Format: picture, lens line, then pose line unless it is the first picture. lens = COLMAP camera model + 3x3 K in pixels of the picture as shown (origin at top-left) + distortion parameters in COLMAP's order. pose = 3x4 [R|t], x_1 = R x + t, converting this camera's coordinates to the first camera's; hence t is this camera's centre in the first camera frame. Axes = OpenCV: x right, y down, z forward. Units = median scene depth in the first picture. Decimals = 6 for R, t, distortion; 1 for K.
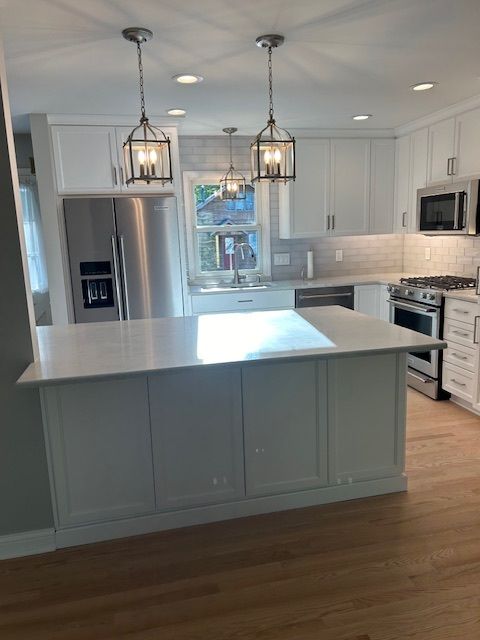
lens RADIAL K [[482.4, 0, 240.0], [0, 482.4, 320.0], [0, 0, 1]] dist [0.084786, -0.144905]
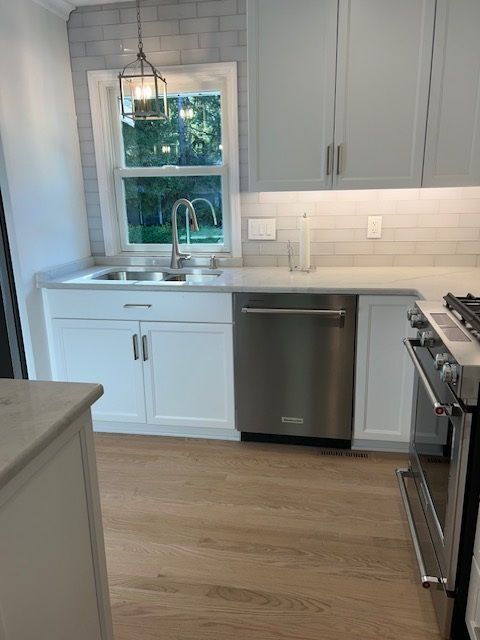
lens RADIAL K [[482.4, 0, 240.0], [0, 482.4, 320.0], [0, 0, 1]] dist [0.084786, -0.144905]
pose [[0.922924, 0.118254, -0.366371, 0.300351], [-0.083473, 0.990484, 0.109425, -0.087154], [0.375825, -0.070409, 0.924012, 0.499109]]
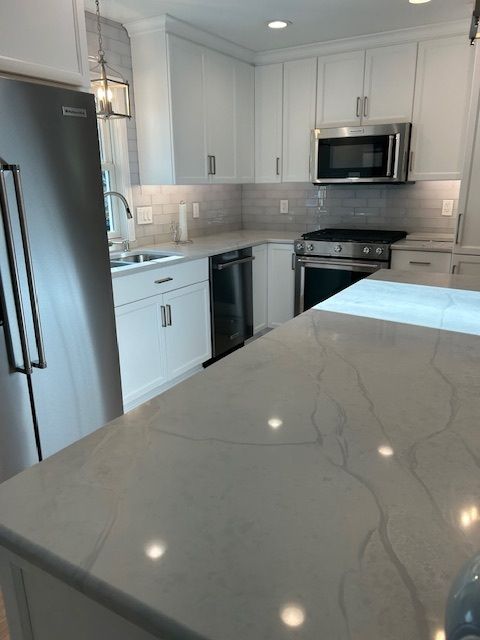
lens RADIAL K [[482.4, 0, 240.0], [0, 482.4, 320.0], [0, 0, 1]] dist [0.084786, -0.144905]
pose [[0.682076, -0.174906, 0.710057, -0.368647], [0.119507, 0.984583, 0.127731, -0.053936], [-0.721451, -0.002265, 0.692462, 0.441736]]
